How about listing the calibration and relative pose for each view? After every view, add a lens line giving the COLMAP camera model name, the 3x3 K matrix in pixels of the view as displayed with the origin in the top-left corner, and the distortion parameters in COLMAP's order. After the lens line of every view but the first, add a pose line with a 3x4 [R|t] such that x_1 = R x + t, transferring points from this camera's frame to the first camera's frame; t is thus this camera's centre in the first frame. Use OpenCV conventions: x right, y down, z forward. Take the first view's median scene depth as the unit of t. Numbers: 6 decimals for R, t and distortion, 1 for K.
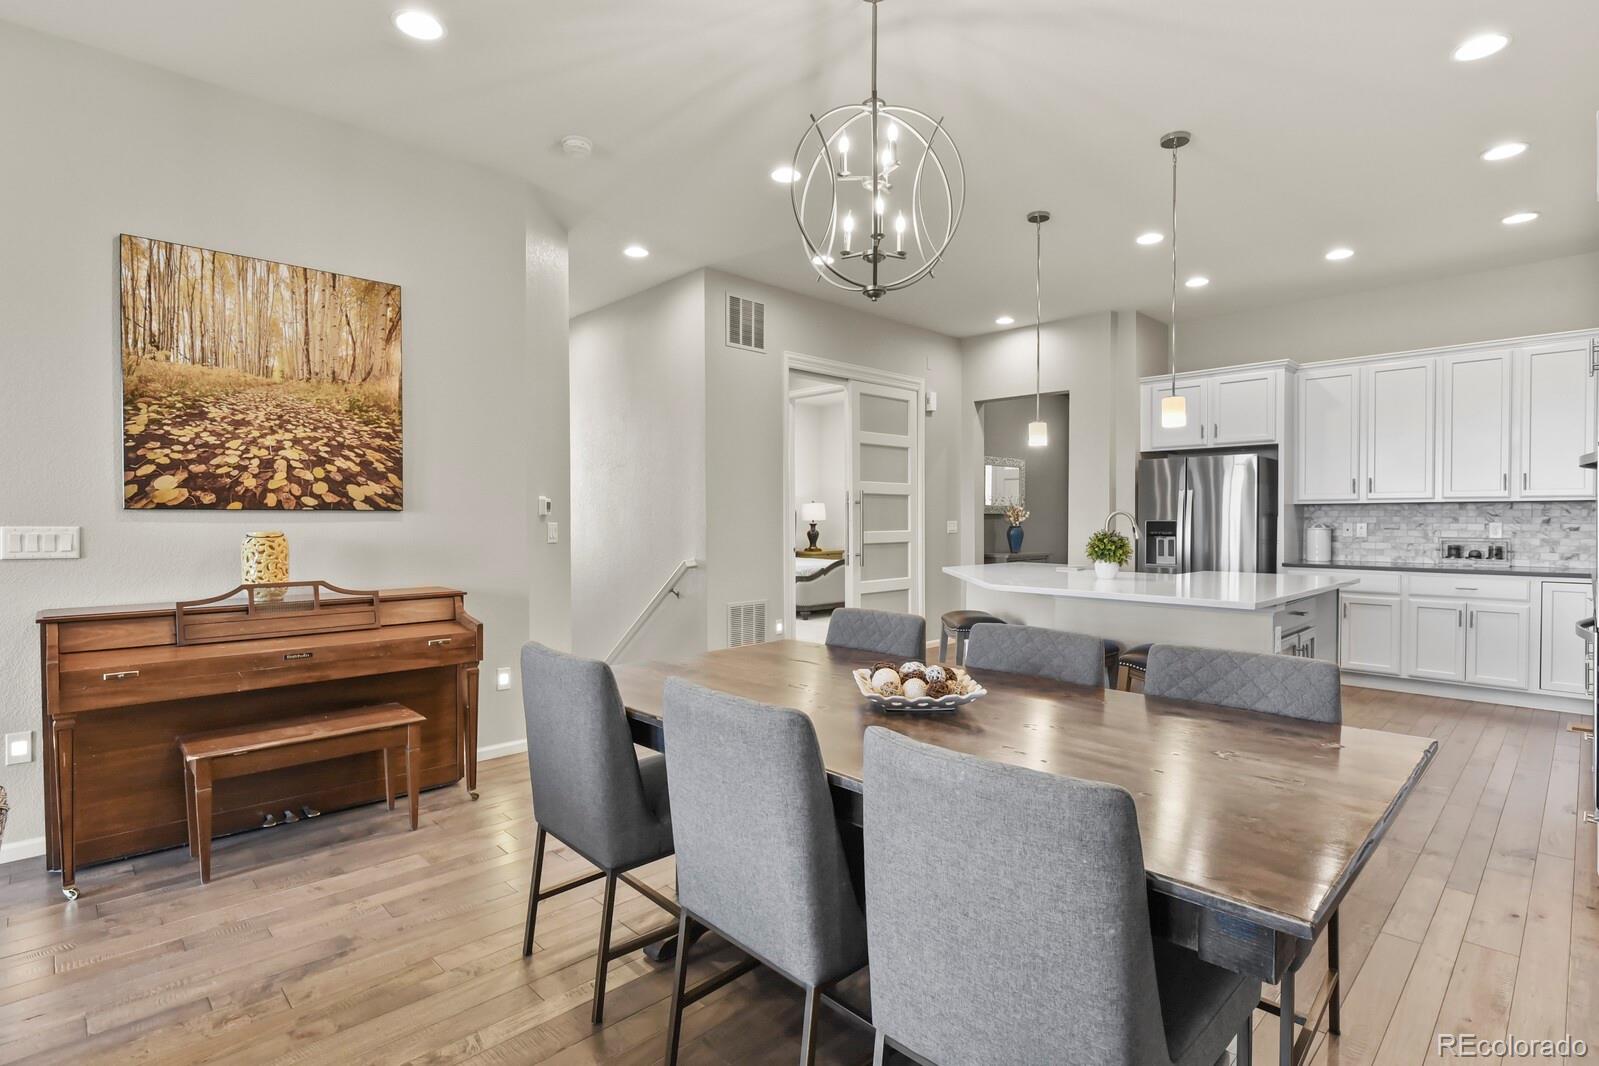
lens RADIAL K [[777.5, 0, 804.4], [0, 777.5, 531.9], [0, 0, 1]] dist [-0.006514, -0.004984]
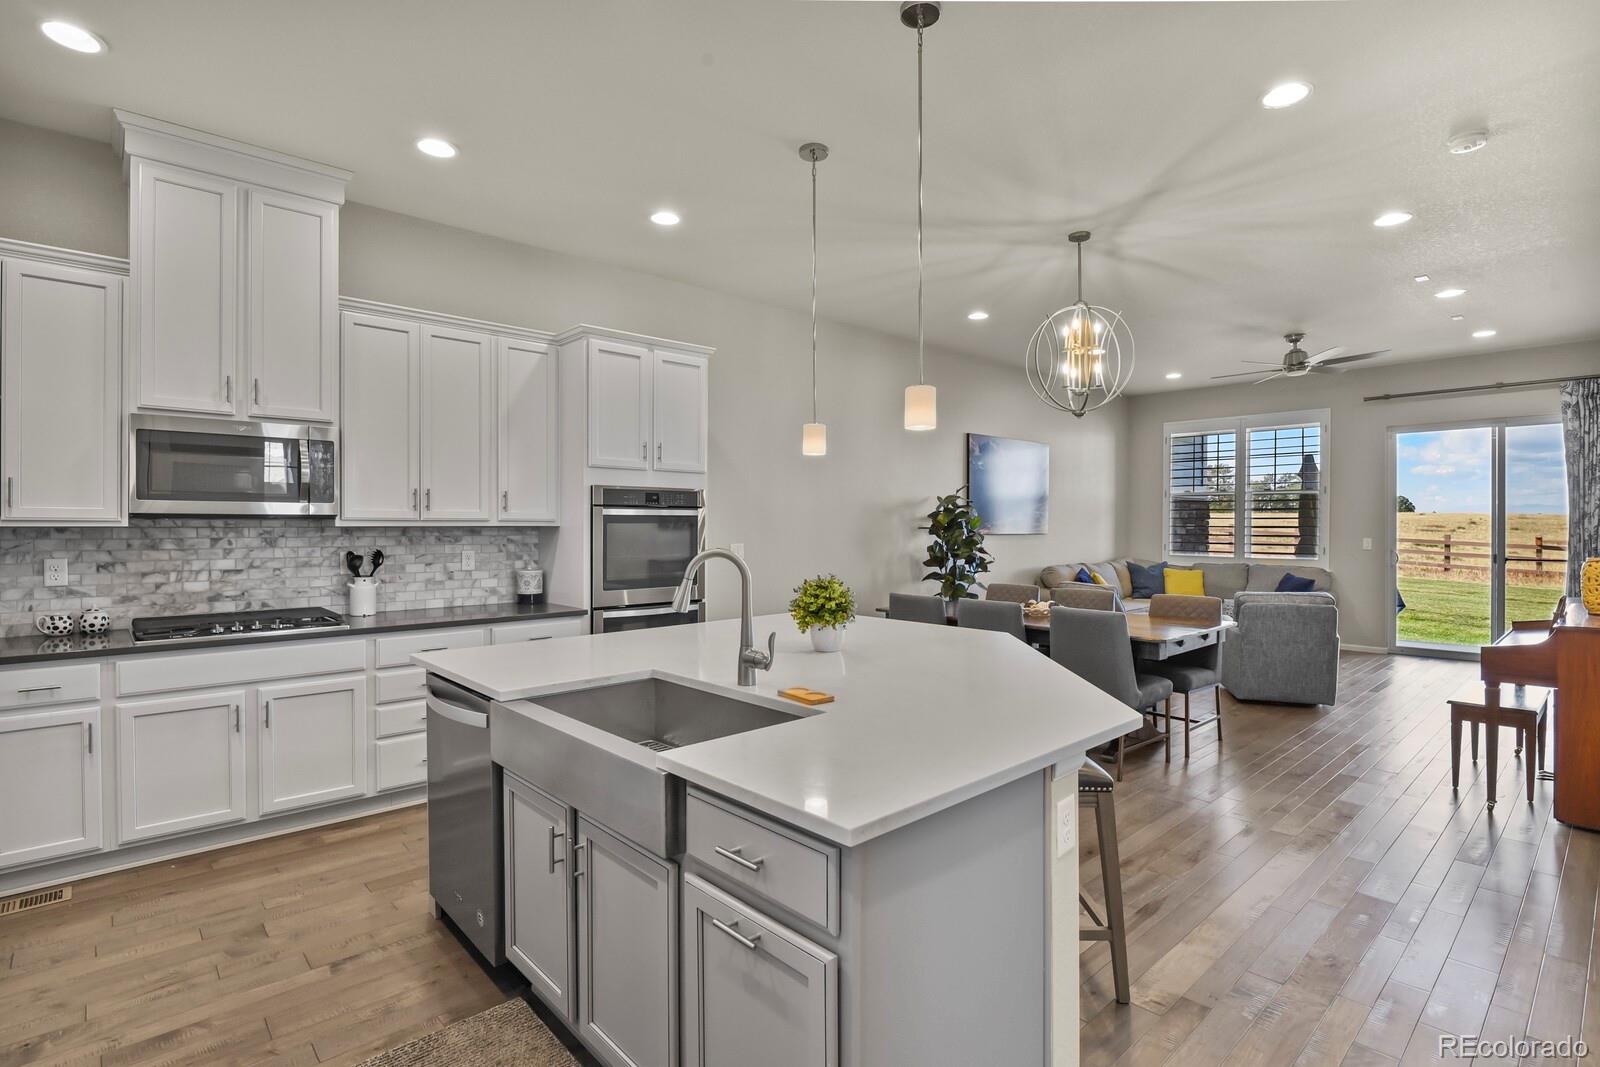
lens RADIAL K [[778.0, 0, 811.9], [0, 778.0, 537.4], [0, 0, 1]] dist [-0.006514, -0.004984]
pose [[-0.999666, 0.001032, 0.025820, 0.310866], [0.001909, 0.999421, 0.033963, -0.046441], [-0.025770, 0.034001, -0.999090, 1.338289]]
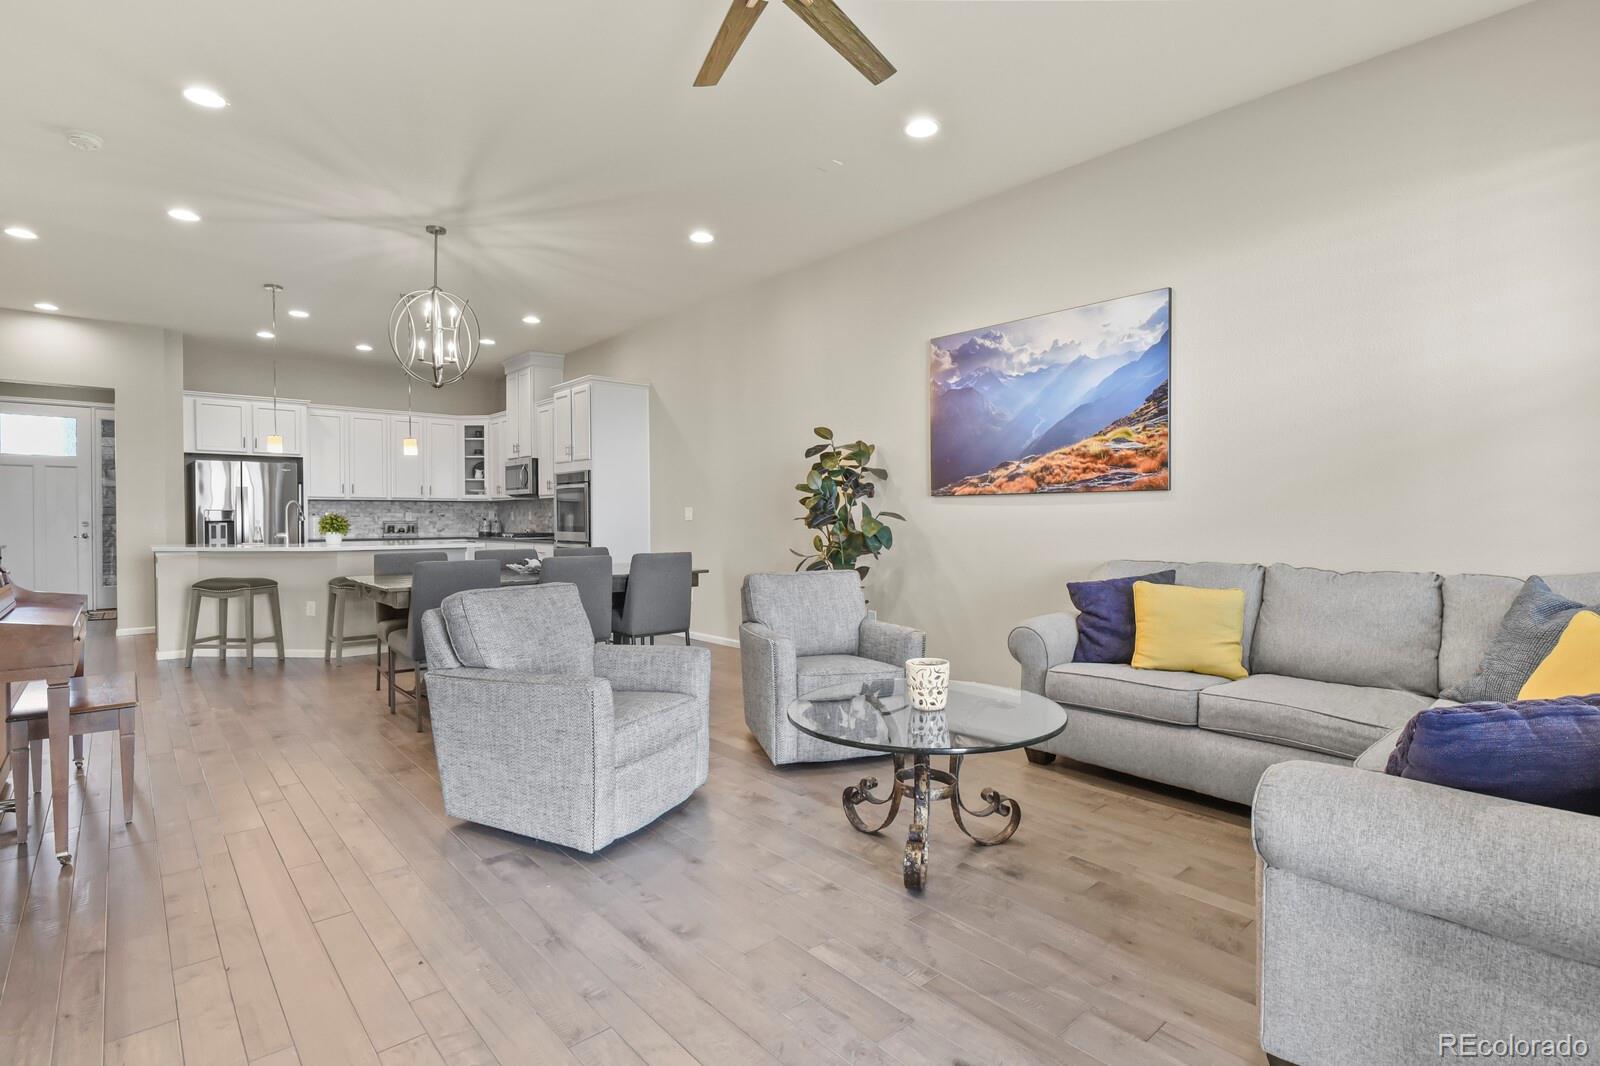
lens RADIAL K [[778.0, 0, 806.9], [0, 778.0, 531.9], [0, 0, 1]] dist [-0.006514, -0.004984]
pose [[0.048777, -0.017833, 0.998650, -0.890140], [0.019160, 0.999673, 0.016915, 0.021535], [-0.998626, 0.018309, 0.049103, -0.008975]]
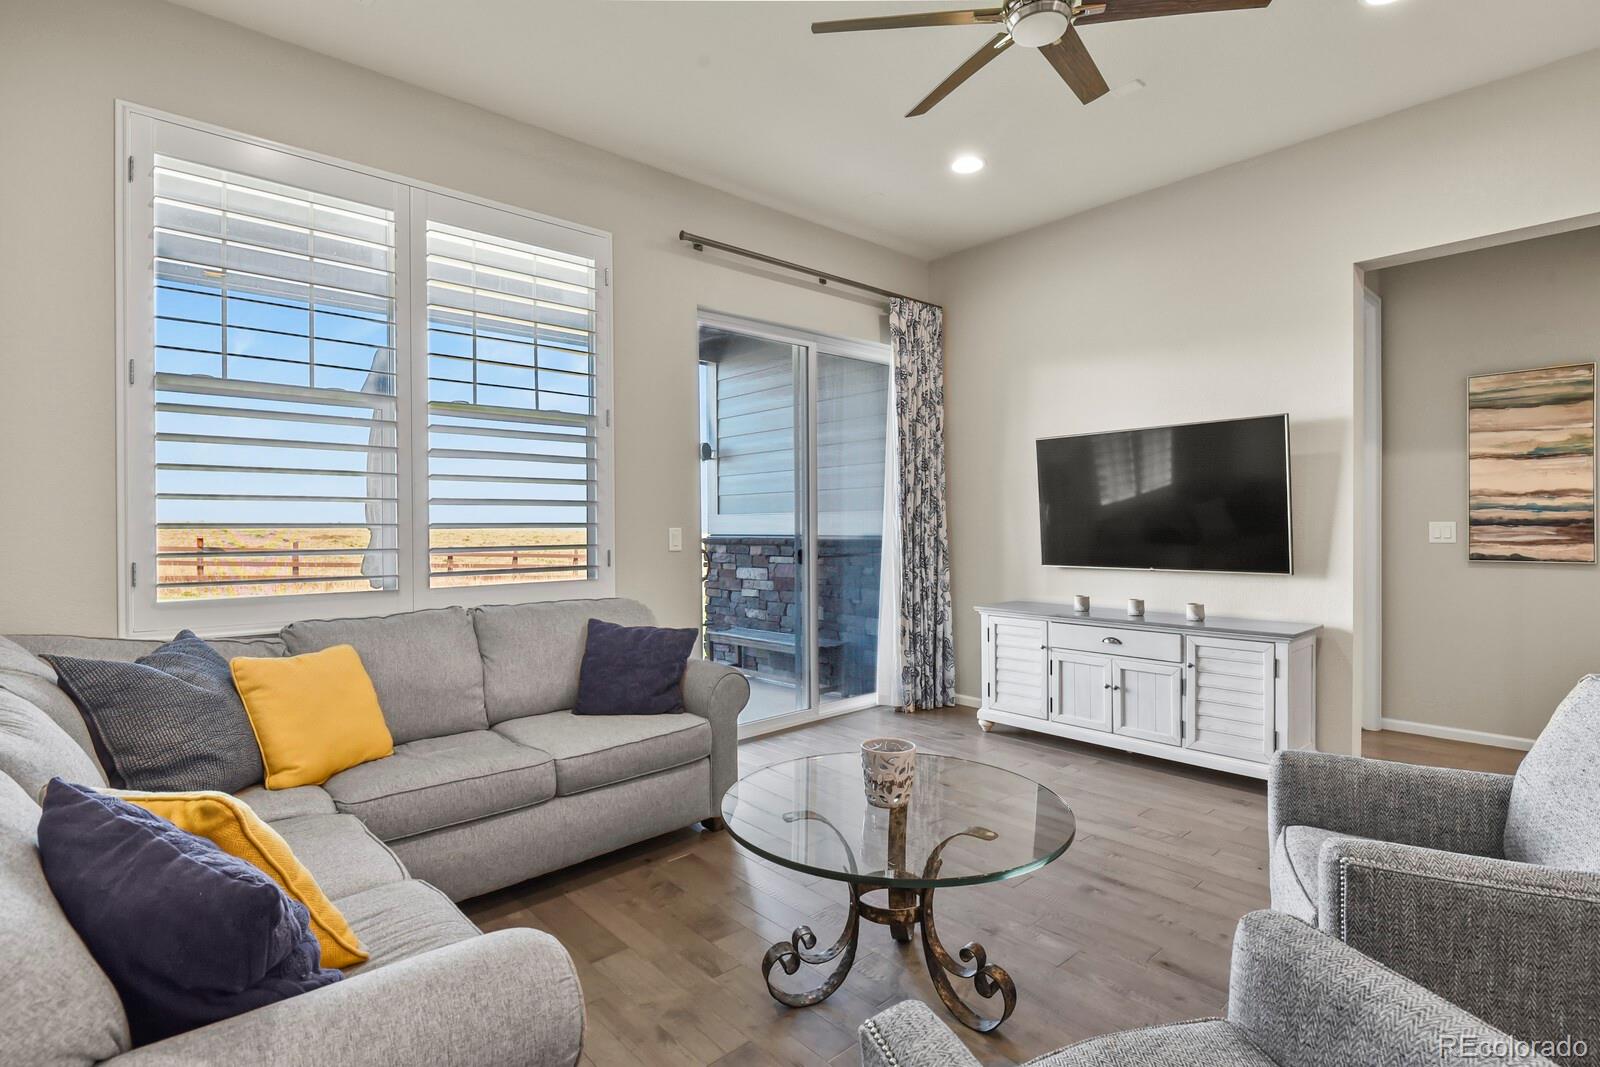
lens RADIAL K [[778.0, 0, 806.4], [0, 778.0, 538.8], [0, 0, 1]] dist [-0.006514, -0.004984]
pose [[-0.036671, 0.022840, -0.999066, -0.016208], [-0.008697, 0.999694, 0.023173, 0.002131], [0.999290, 0.009539, -0.036461, -0.086958]]
